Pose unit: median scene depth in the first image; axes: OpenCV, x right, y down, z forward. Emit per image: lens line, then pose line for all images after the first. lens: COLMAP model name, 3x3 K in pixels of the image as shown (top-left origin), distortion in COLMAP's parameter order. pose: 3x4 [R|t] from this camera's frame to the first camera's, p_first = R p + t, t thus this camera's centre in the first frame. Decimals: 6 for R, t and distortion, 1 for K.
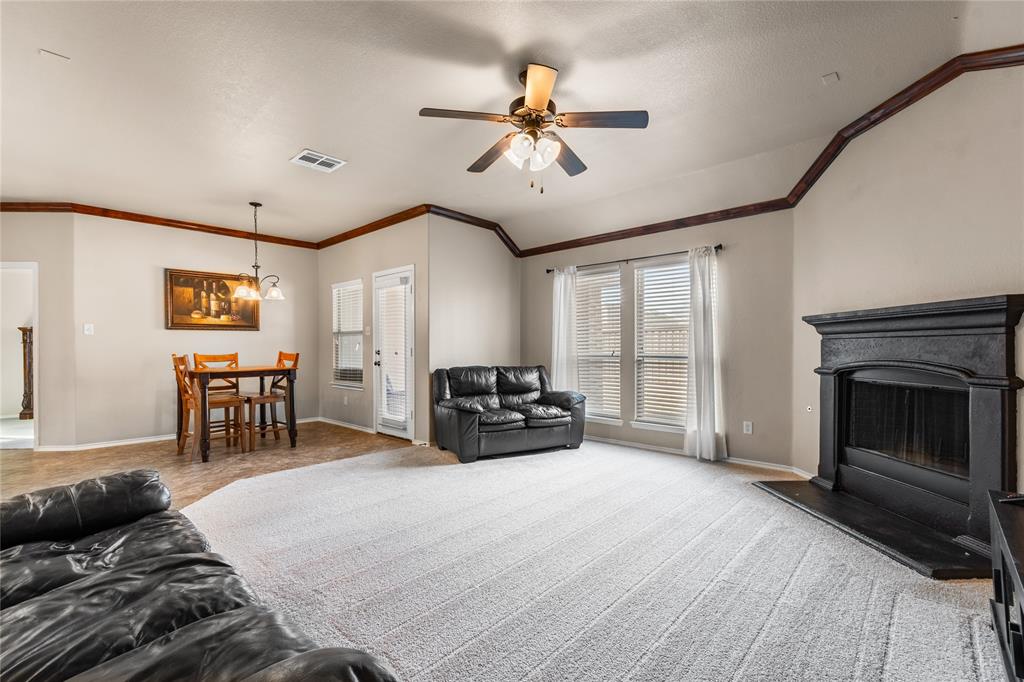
lens RADIAL K [[450.6, 0, 513.9], [0, 450.6, 349.0], [0, 0, 1]] dist [-0.000984, -0.000422]
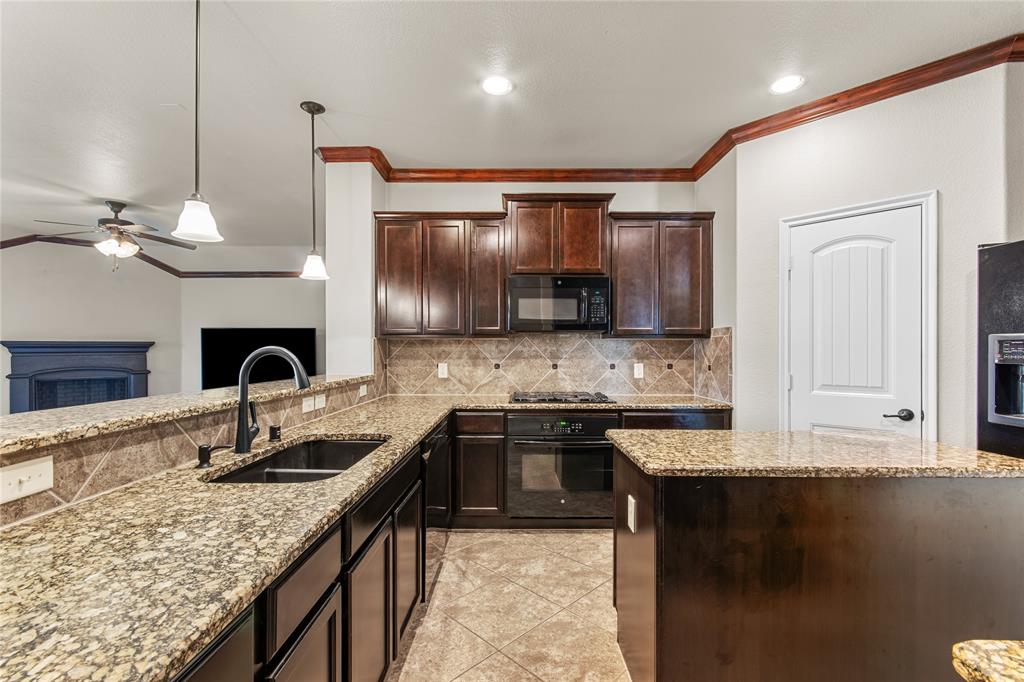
lens RADIAL K [[451.6, 0, 513.8], [0, 451.6, 351.2], [0, 0, 1]] dist [0.000243, 0.000117]
pose [[-0.677657, 0.003344, 0.735370, -1.057147], [0.008276, 0.999961, 0.003079, -0.019595], [-0.735331, 0.008172, -0.677659, 0.499389]]
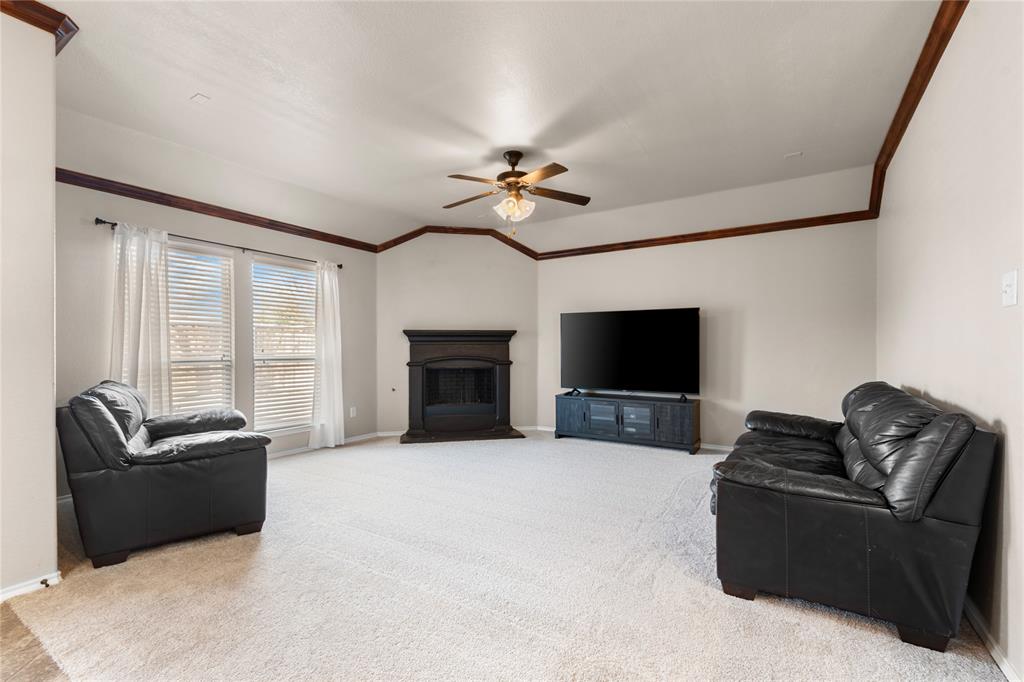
lens RADIAL K [[448.2, 0, 513.0], [0, 448.2, 352.1], [0, 0, 1]] dist [0.004759, 0.000859]
pose [[-0.179148, -0.003908, 0.983814, -0.626854], [0.005408, 0.999973, 0.004957, -0.000712], [-0.983807, 0.006209, -0.179122, 0.592718]]
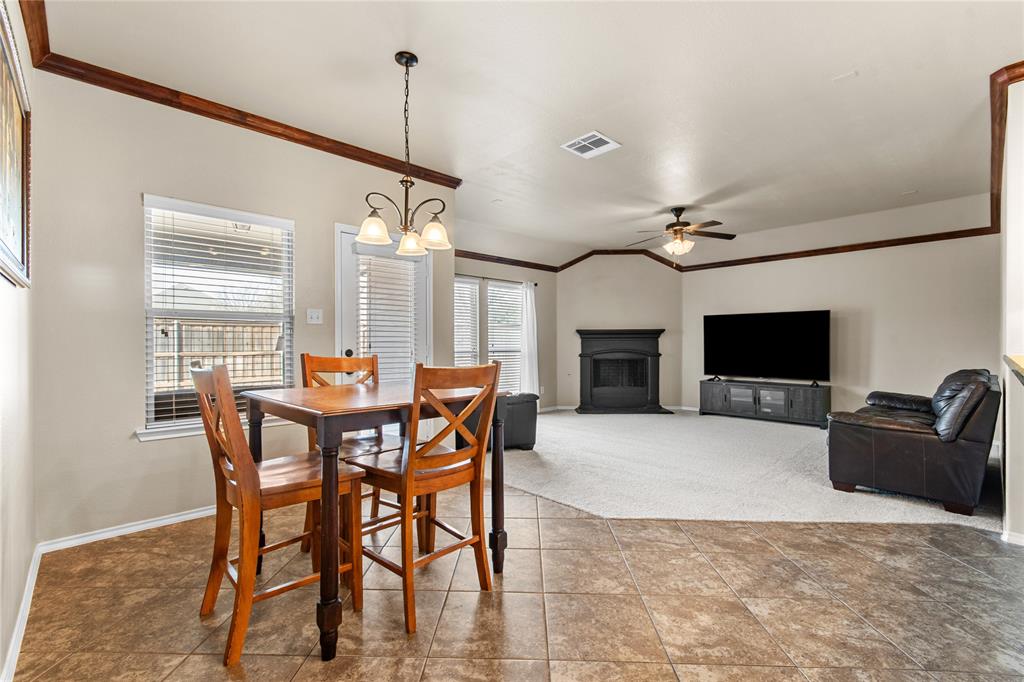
lens RADIAL K [[449.0, 0, 511.7], [0, 449.0, 344.2], [0, 0, 1]] dist [0.000514, 0.000276]
pose [[0.068483, 0.001549, 0.997651, -0.949695], [0.005380, 0.999984, -0.001922, -0.001975], [-0.997638, 0.005499, 0.068474, 0.759908]]
